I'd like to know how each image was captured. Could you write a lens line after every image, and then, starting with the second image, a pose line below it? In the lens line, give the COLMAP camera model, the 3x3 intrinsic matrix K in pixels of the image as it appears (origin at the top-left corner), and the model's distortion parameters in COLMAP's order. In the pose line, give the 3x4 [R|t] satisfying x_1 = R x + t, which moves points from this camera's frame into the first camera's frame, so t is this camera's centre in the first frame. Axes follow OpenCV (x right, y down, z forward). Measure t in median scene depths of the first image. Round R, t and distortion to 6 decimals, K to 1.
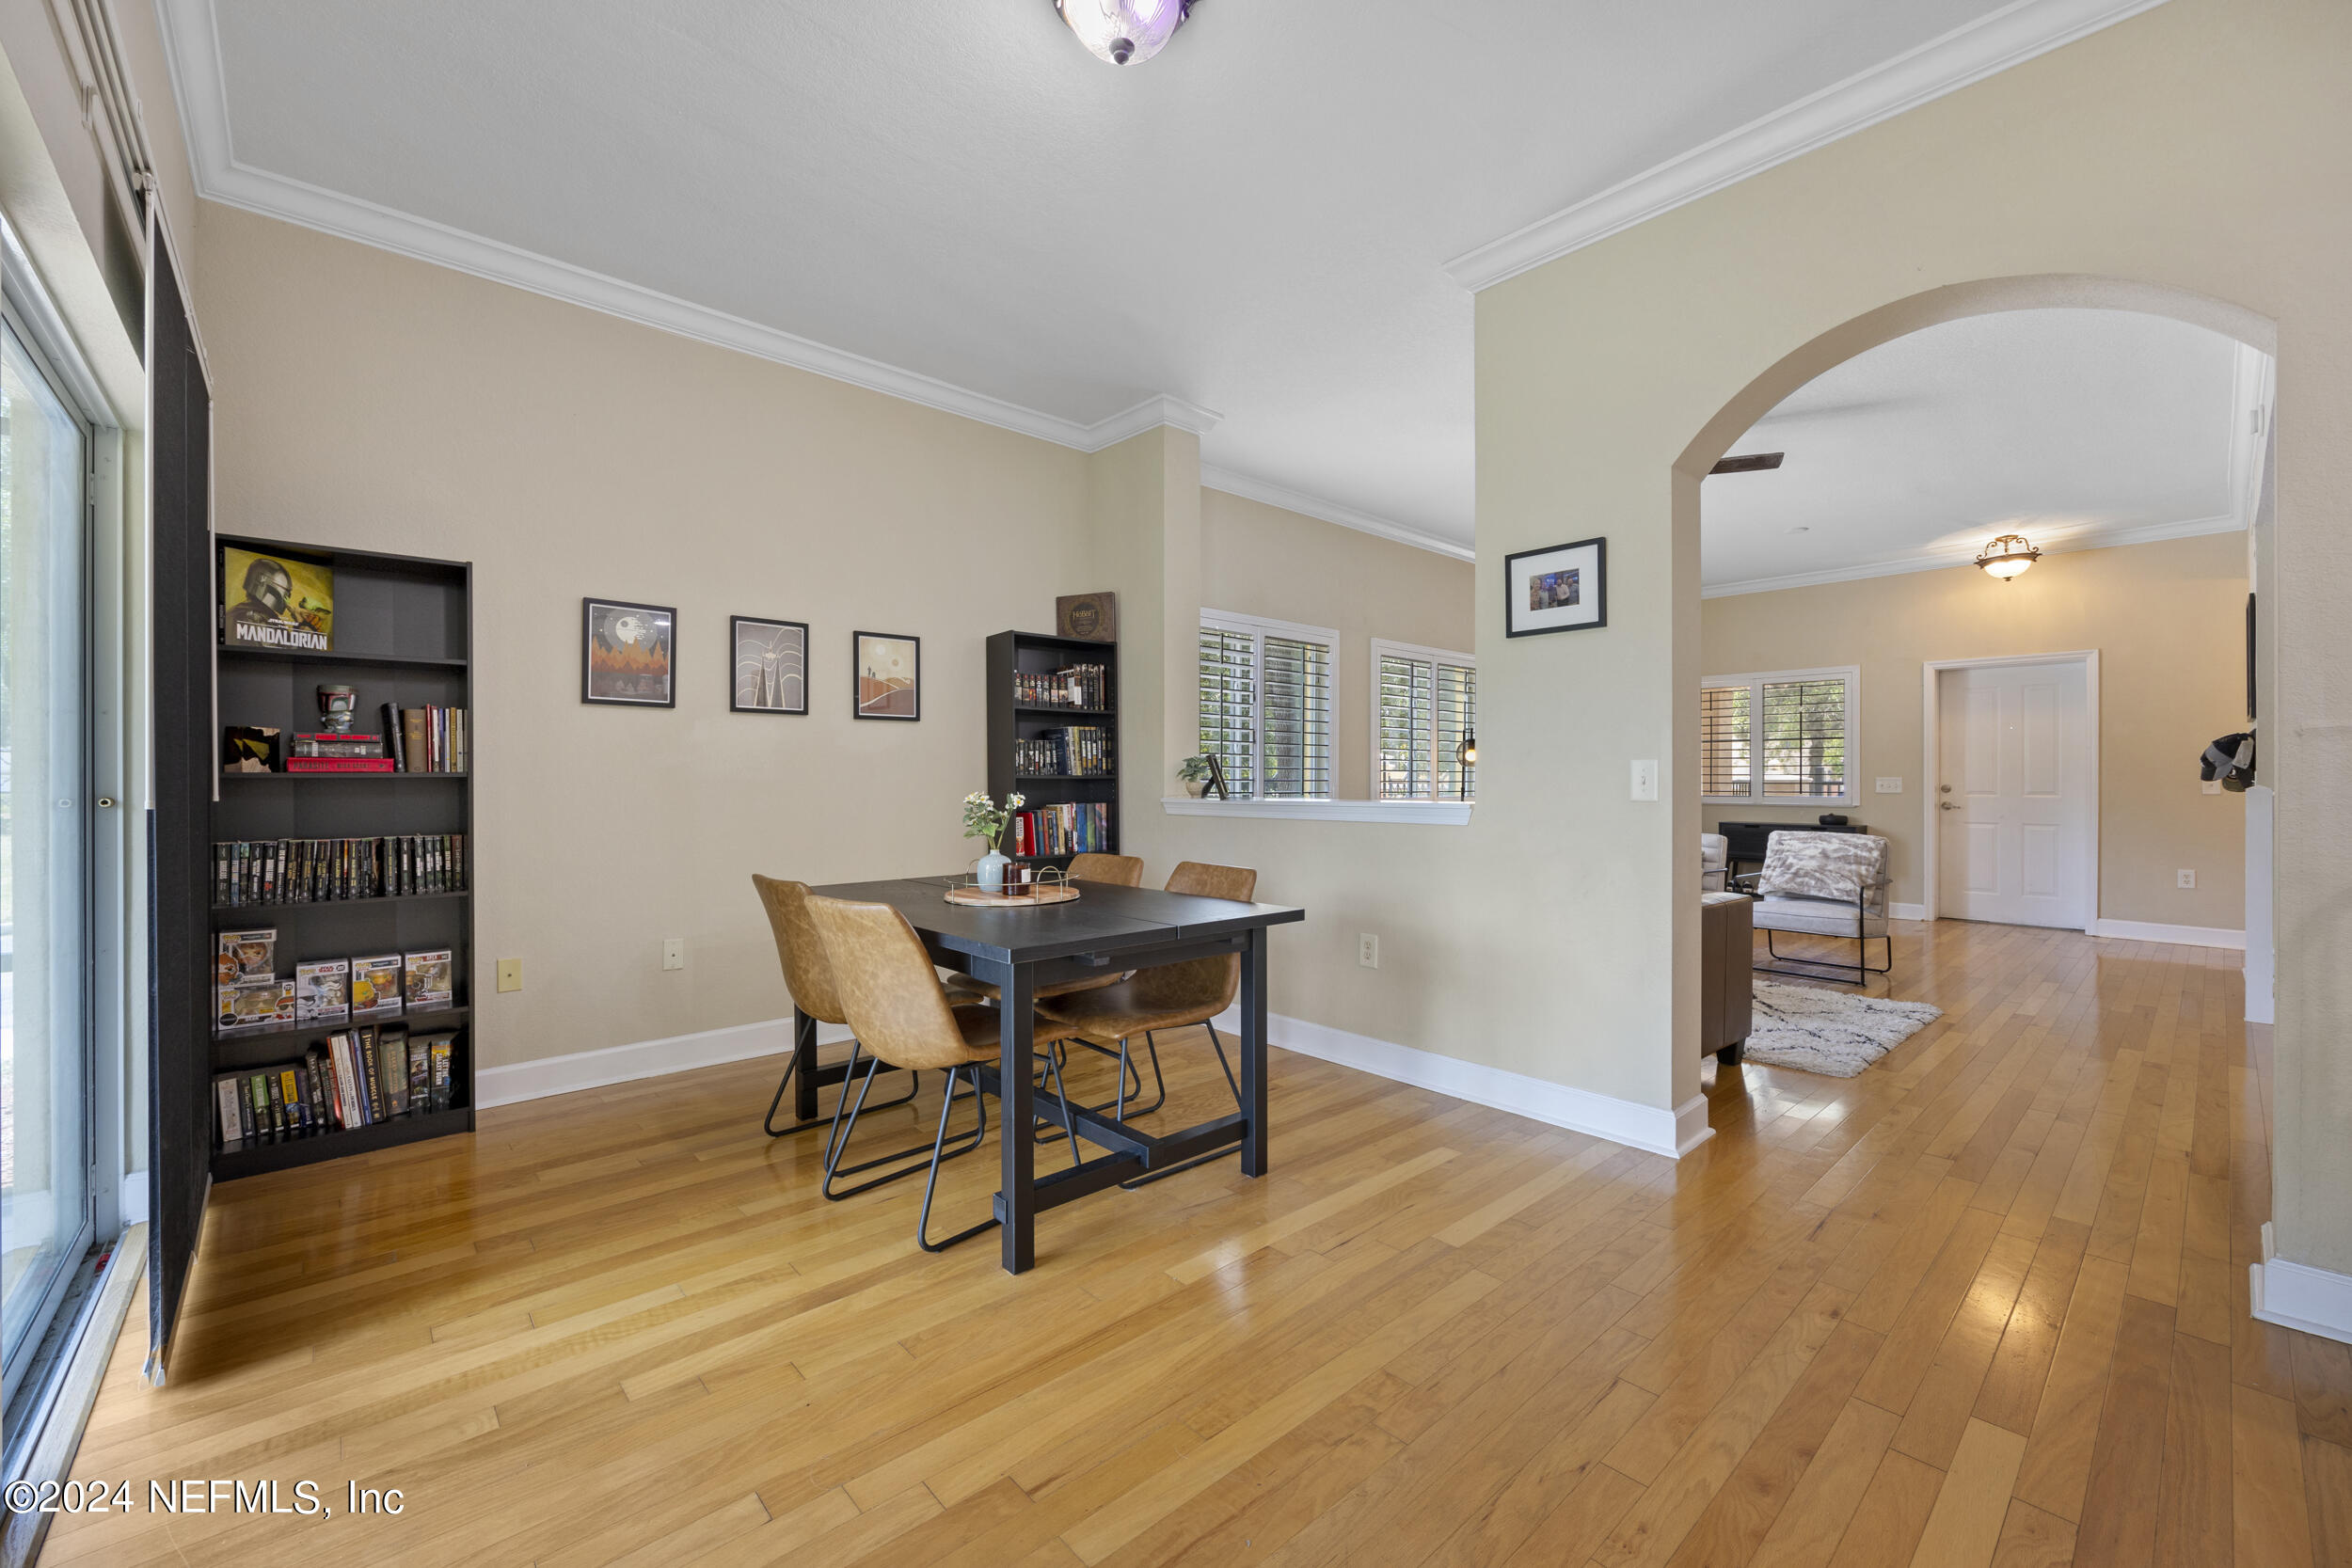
lens RADIAL K [[945.1, 0, 1166.5], [0, 945.1, 780.4], [0, 0, 1]] dist [-0.002904, -0.000522]
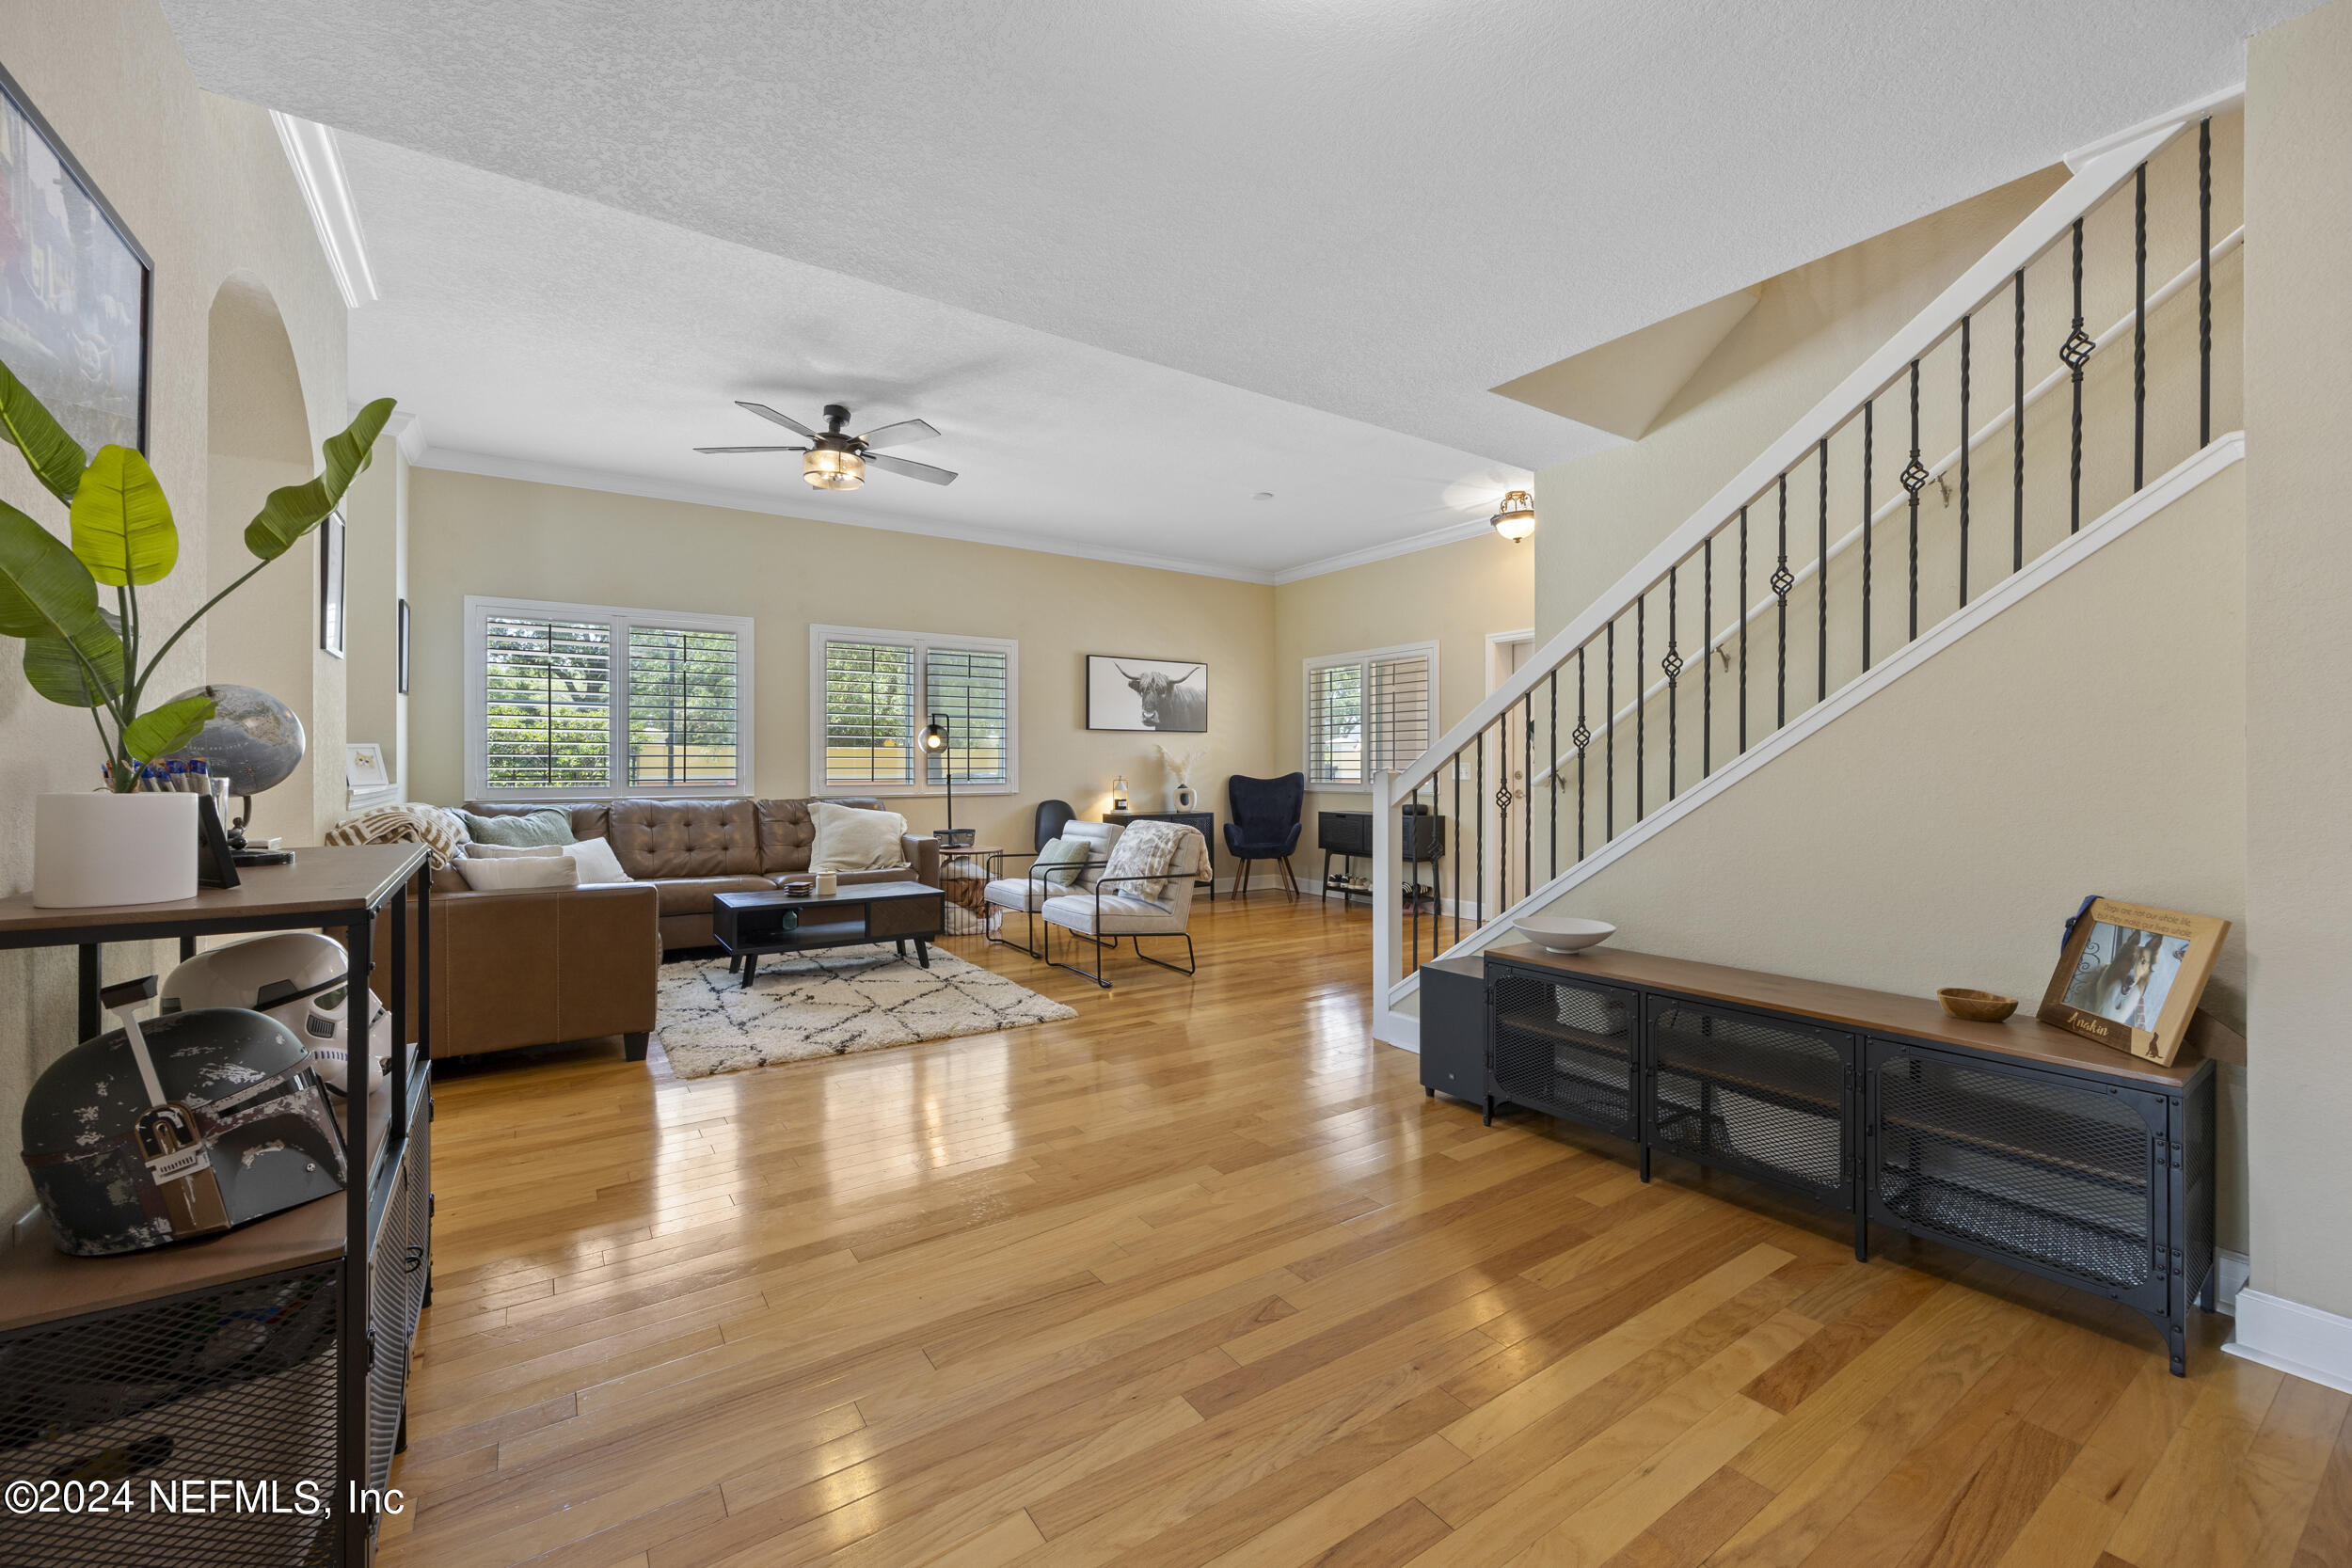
lens RADIAL K [[945.1, 0, 1165.0], [0, 945.1, 772.2], [0, 0, 1]] dist [-0.002904, -0.000522]
pose [[0.990196, -0.003544, -0.139637, 0.998691], [0.003935, 0.999989, 0.002527, 0.004160], [0.139627, -0.003051, 0.990200, 0.096900]]
